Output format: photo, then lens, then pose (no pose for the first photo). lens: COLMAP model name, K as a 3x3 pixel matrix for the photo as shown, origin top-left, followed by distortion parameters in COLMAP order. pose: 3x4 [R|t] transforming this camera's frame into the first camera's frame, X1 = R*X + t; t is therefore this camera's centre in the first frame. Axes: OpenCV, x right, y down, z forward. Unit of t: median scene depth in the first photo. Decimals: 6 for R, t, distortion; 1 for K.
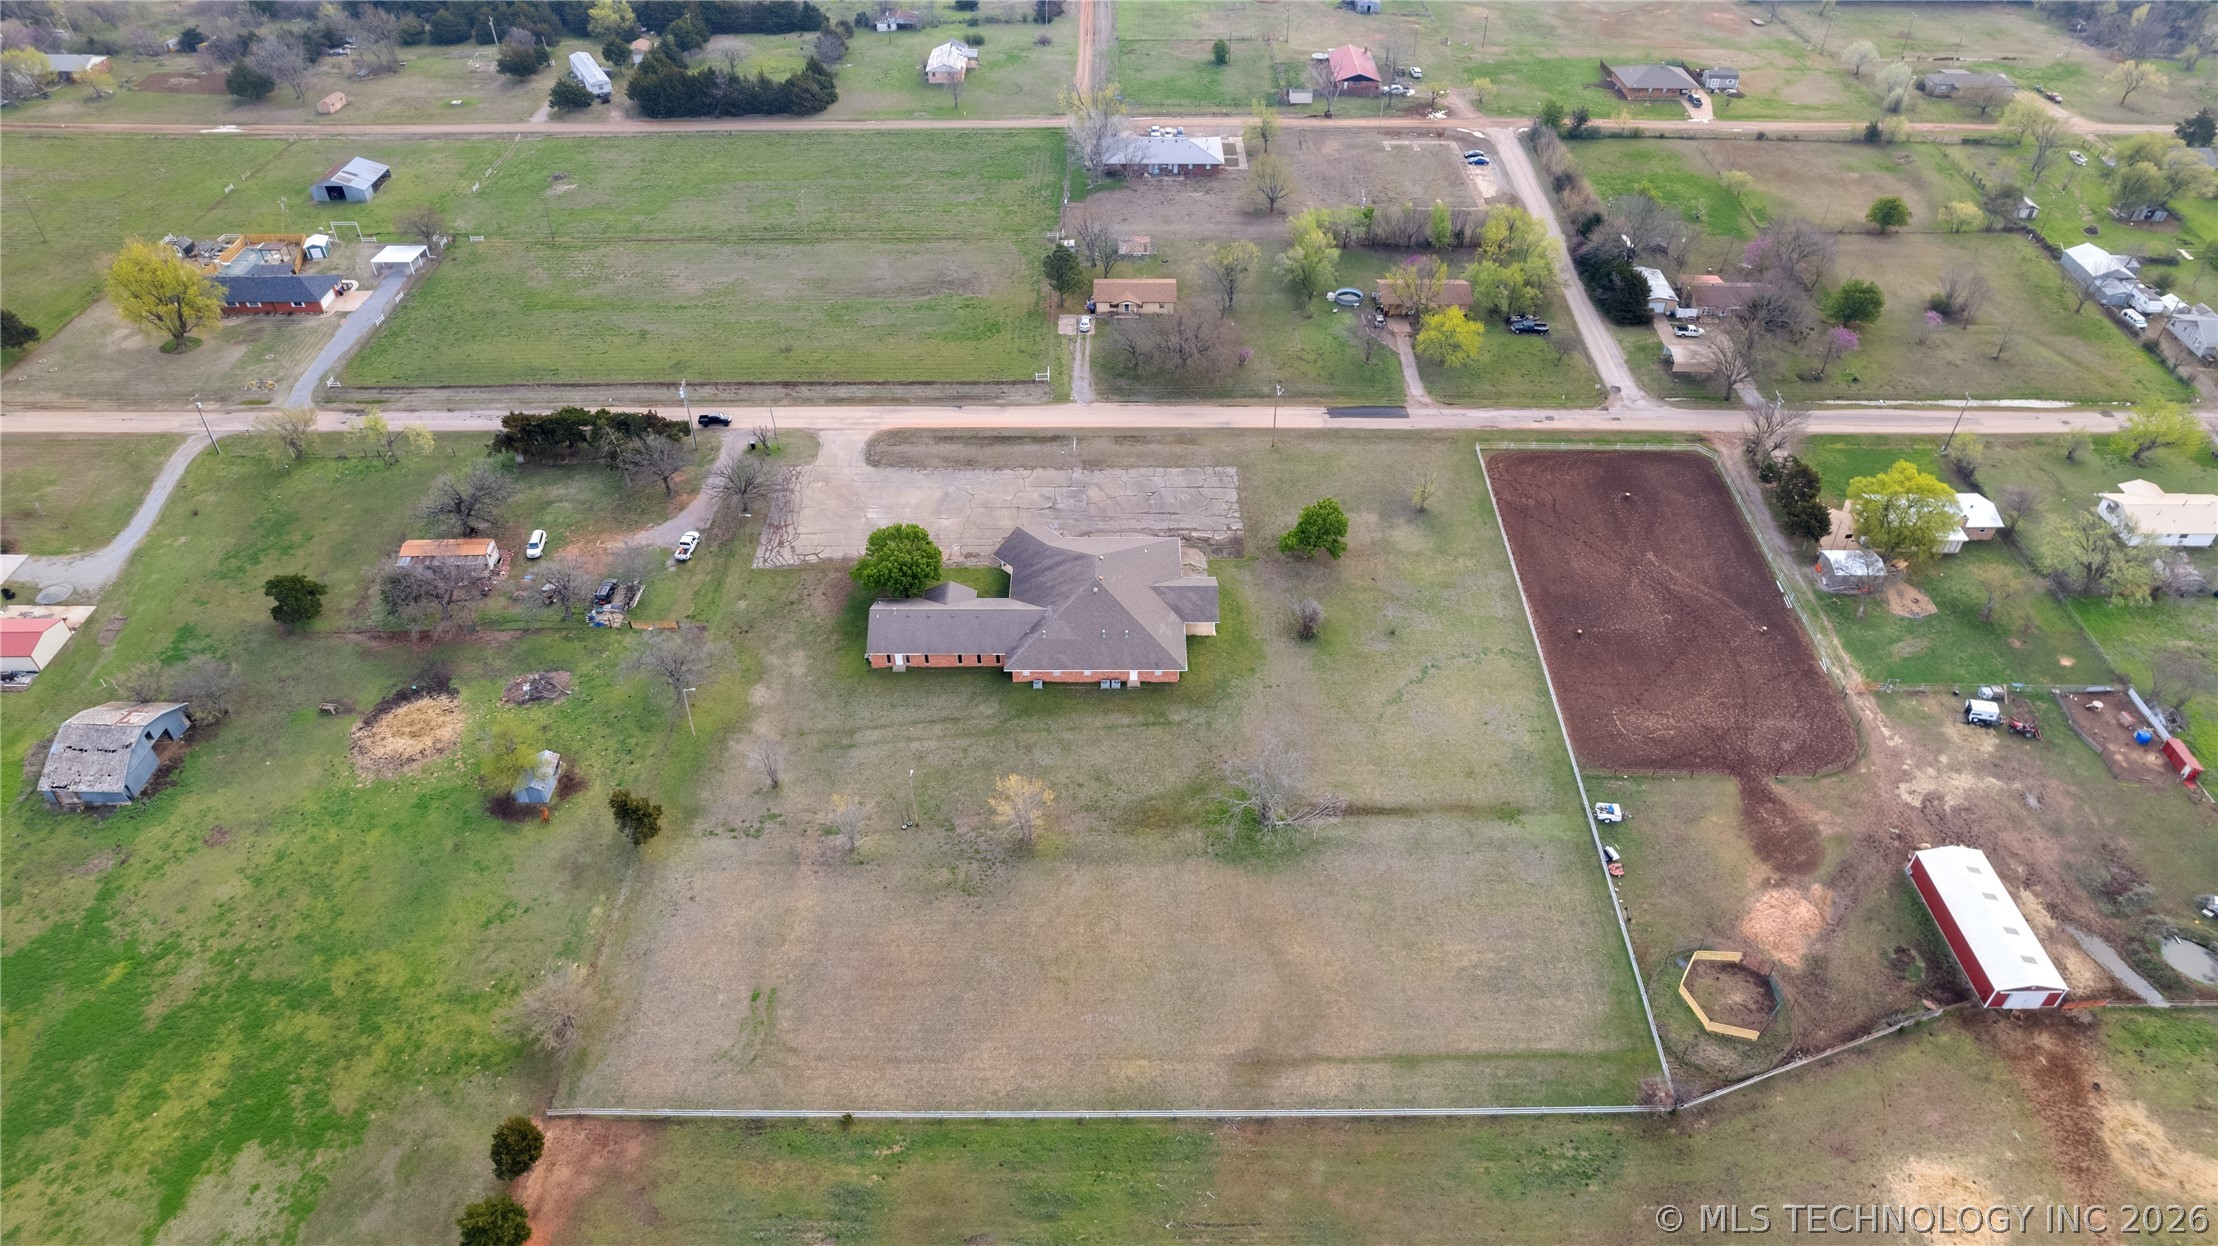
lens RADIAL K [[1425.6, 0, 1126.9], [0, 1425.6, 616.1], [0, 0, 1]] dist [-0.076843, 0.066364]
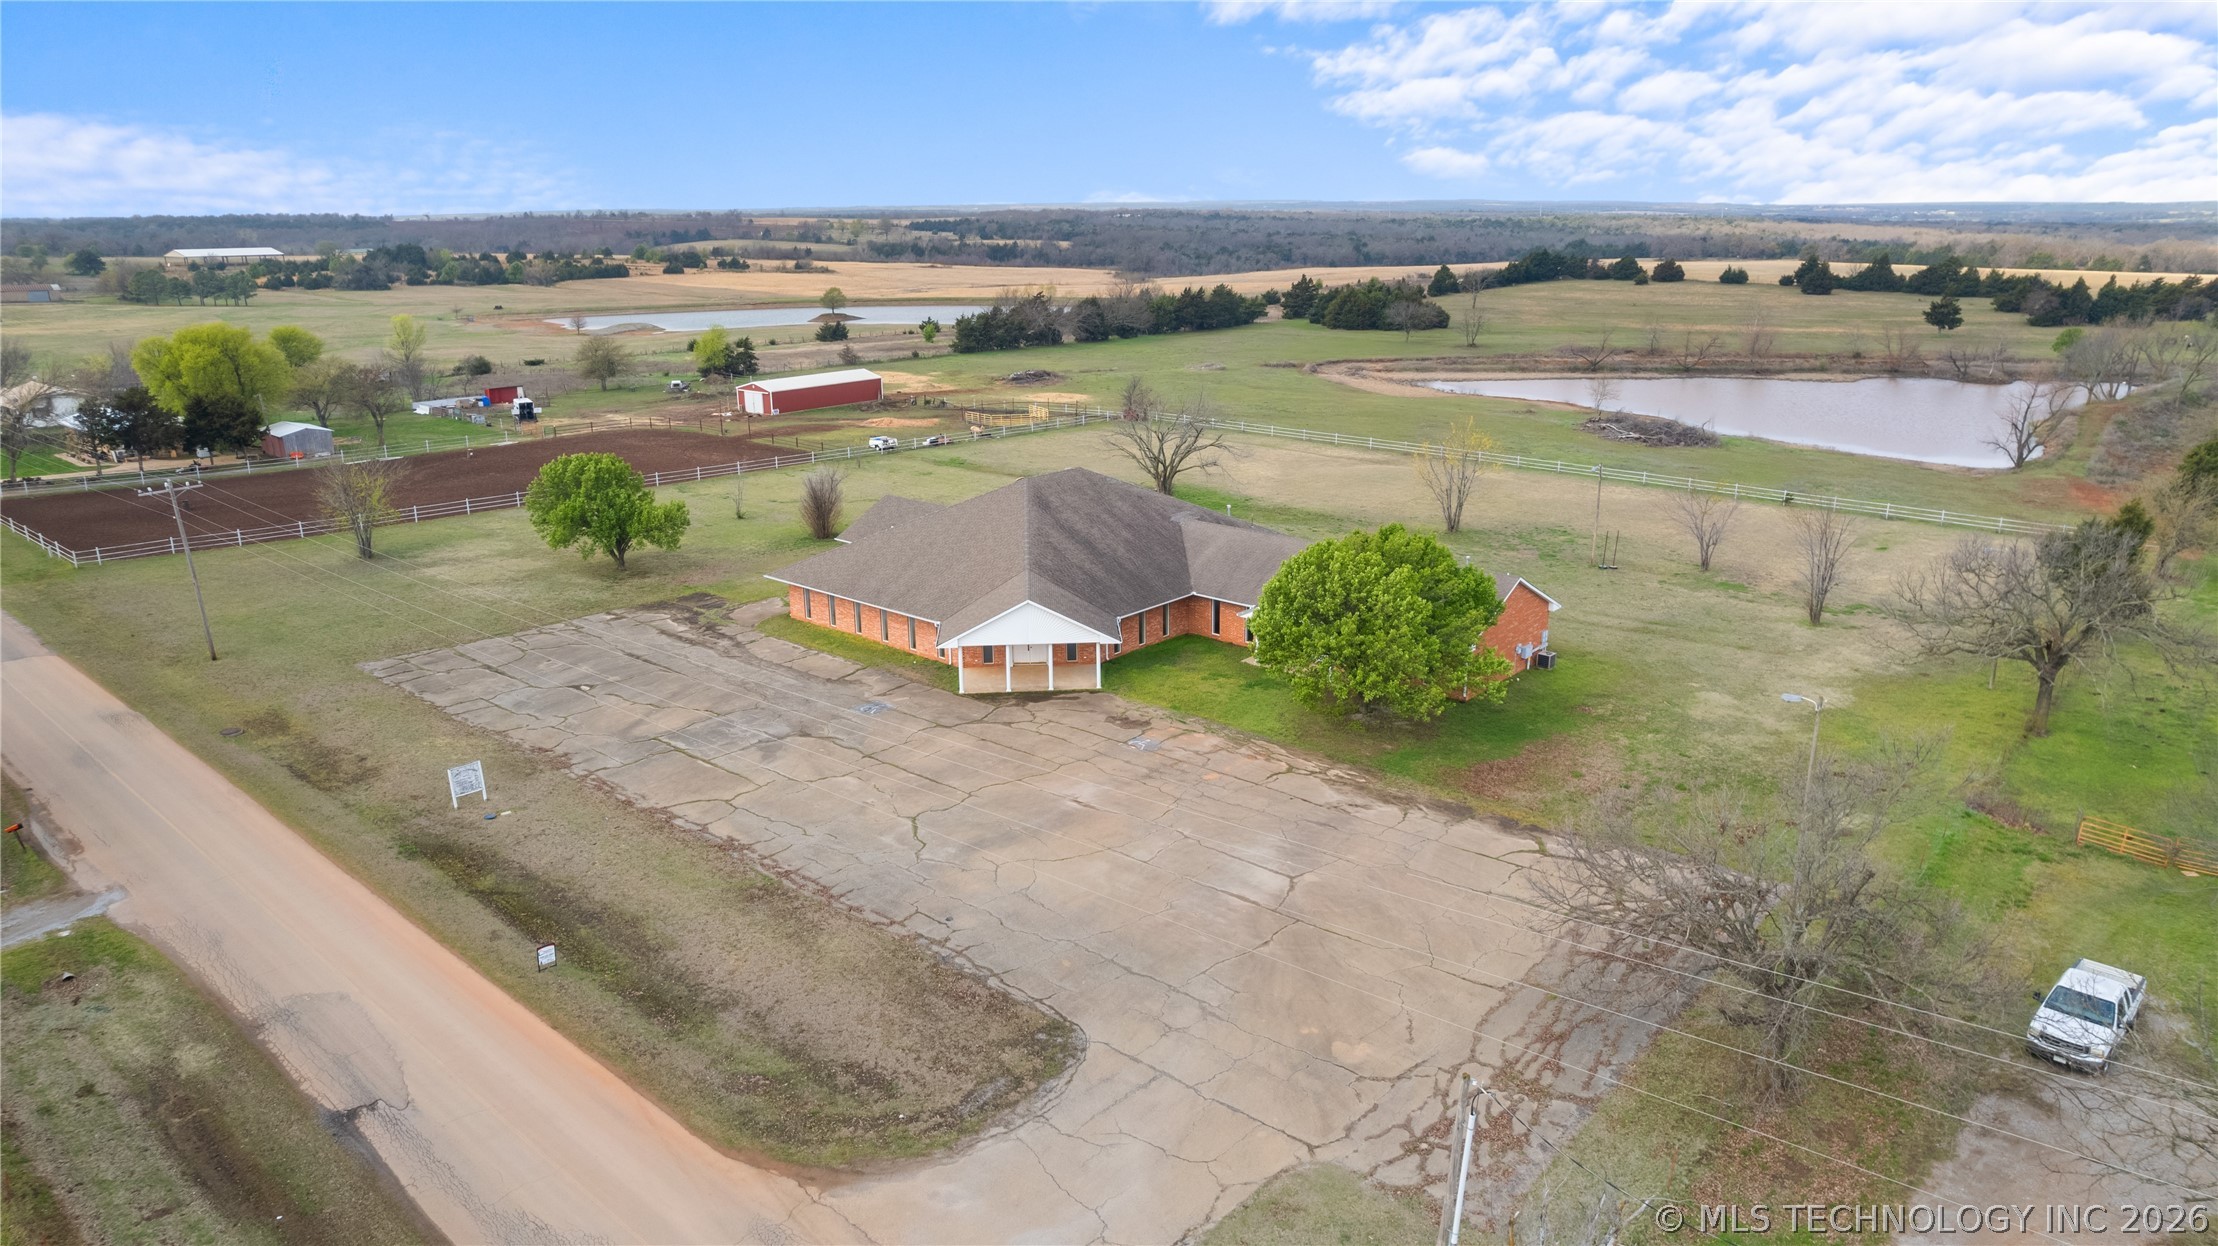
lens RADIAL K [[1425.6, 0, 1126.9], [0, 1425.6, 616.1], [0, 0, 1]] dist [-0.076843, 0.066364]
pose [[-0.749299, -0.181792, 0.636790, -0.346611], [0.429510, 0.598497, 0.676256, -0.312400], [-0.504055, 0.780226, -0.370372, 1.178679]]
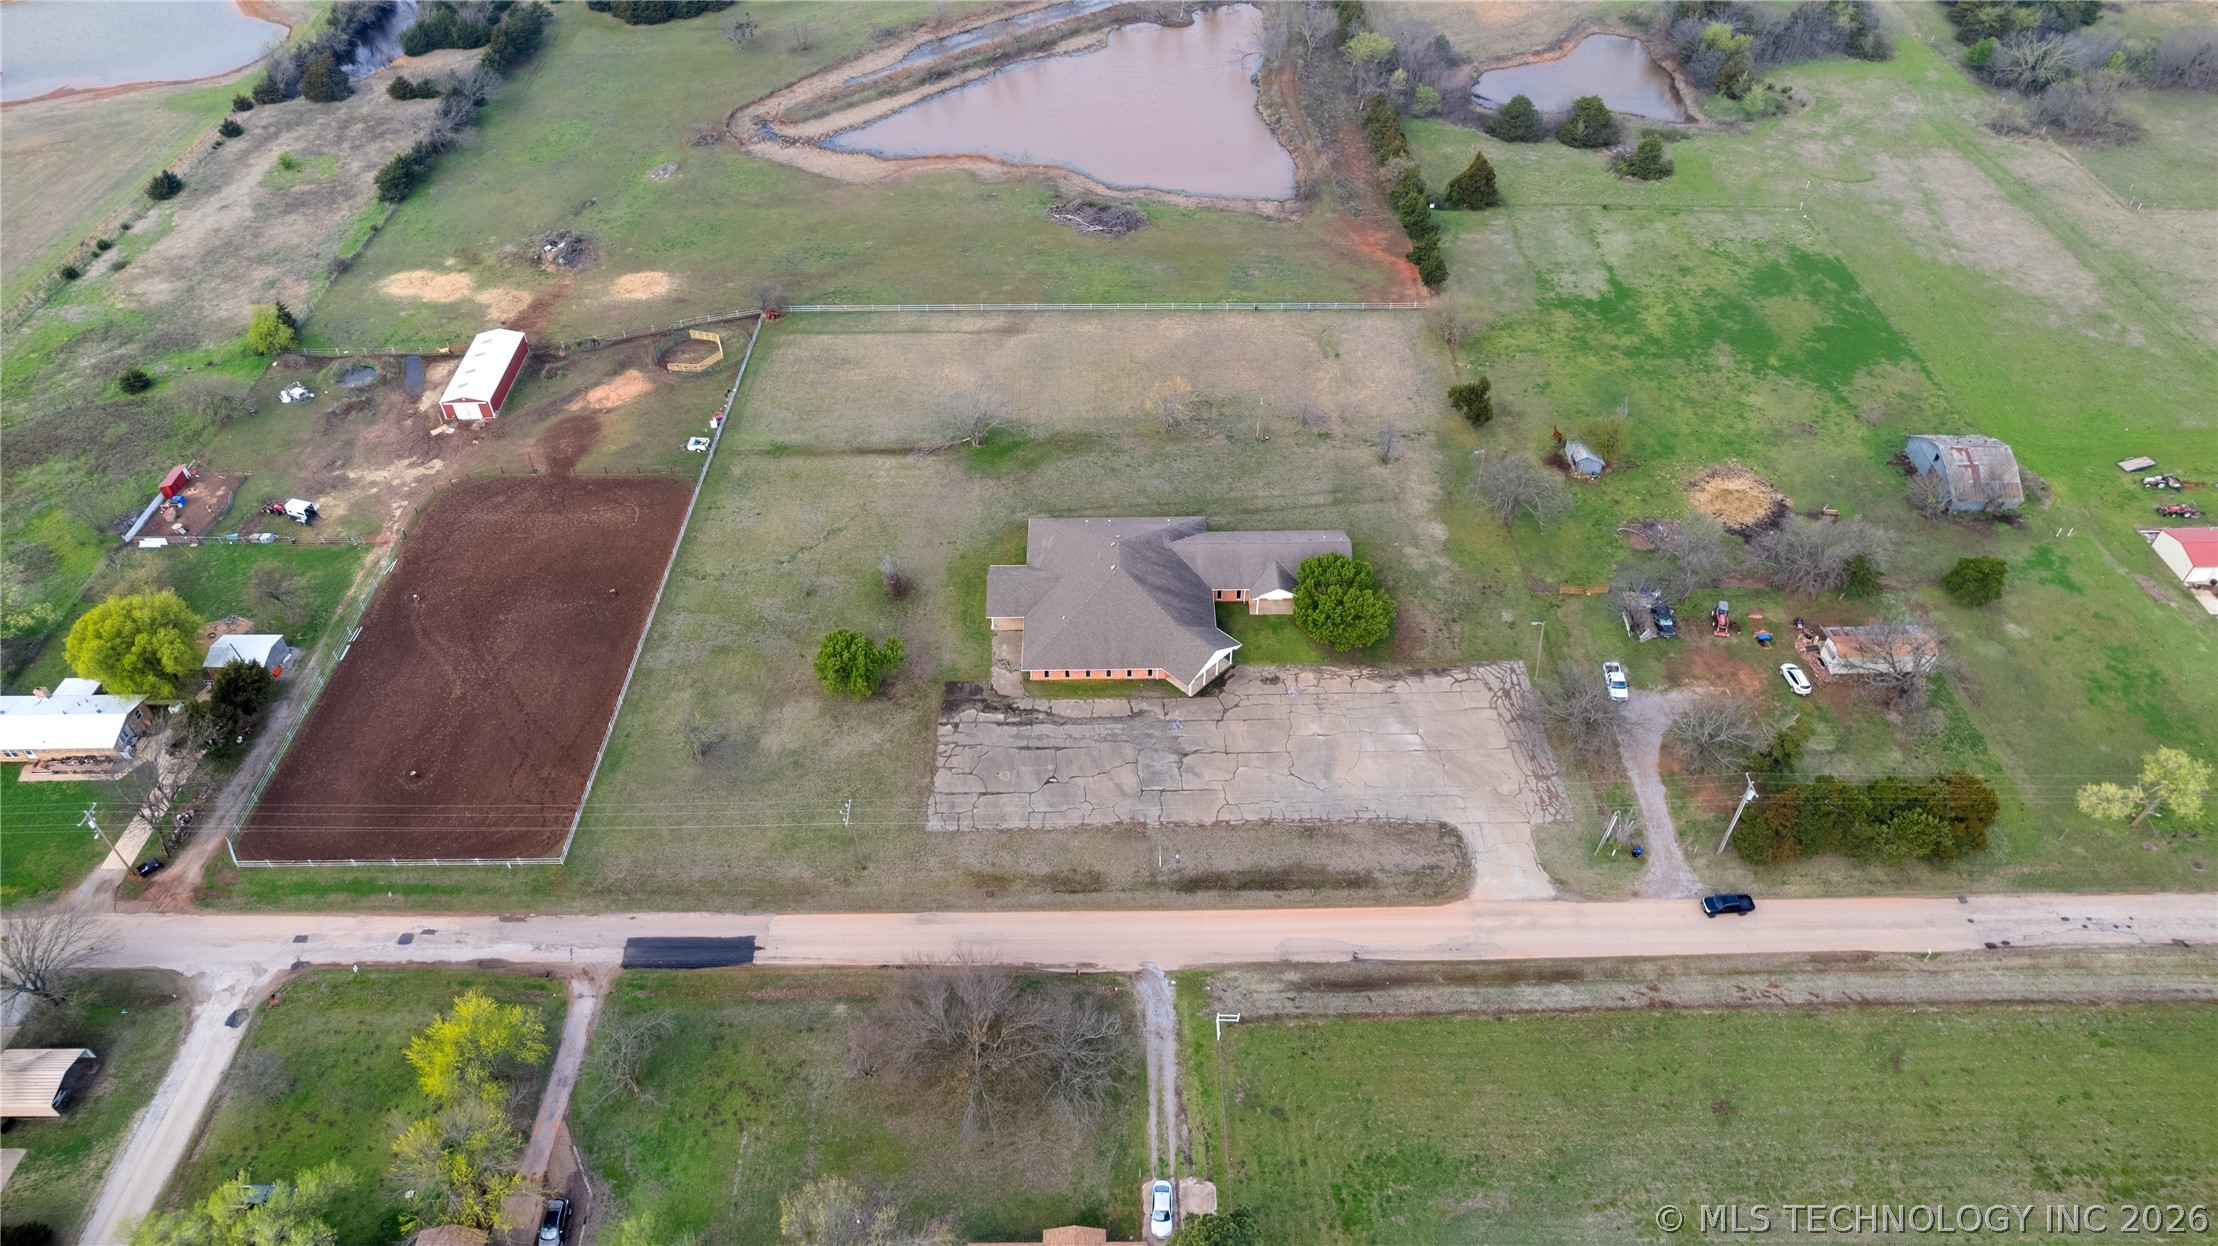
lens RADIAL K [[1425.6, 0, 1126.9], [0, 1425.6, 616.1], [0, 0, 1]] dist [-0.076843, 0.066364]
pose [[-0.999954, 0.006562, -0.006941, -0.020169], [-0.006144, 0.114487, 0.993406, -0.932796], [0.007314, 0.993403, -0.114442, 1.124192]]
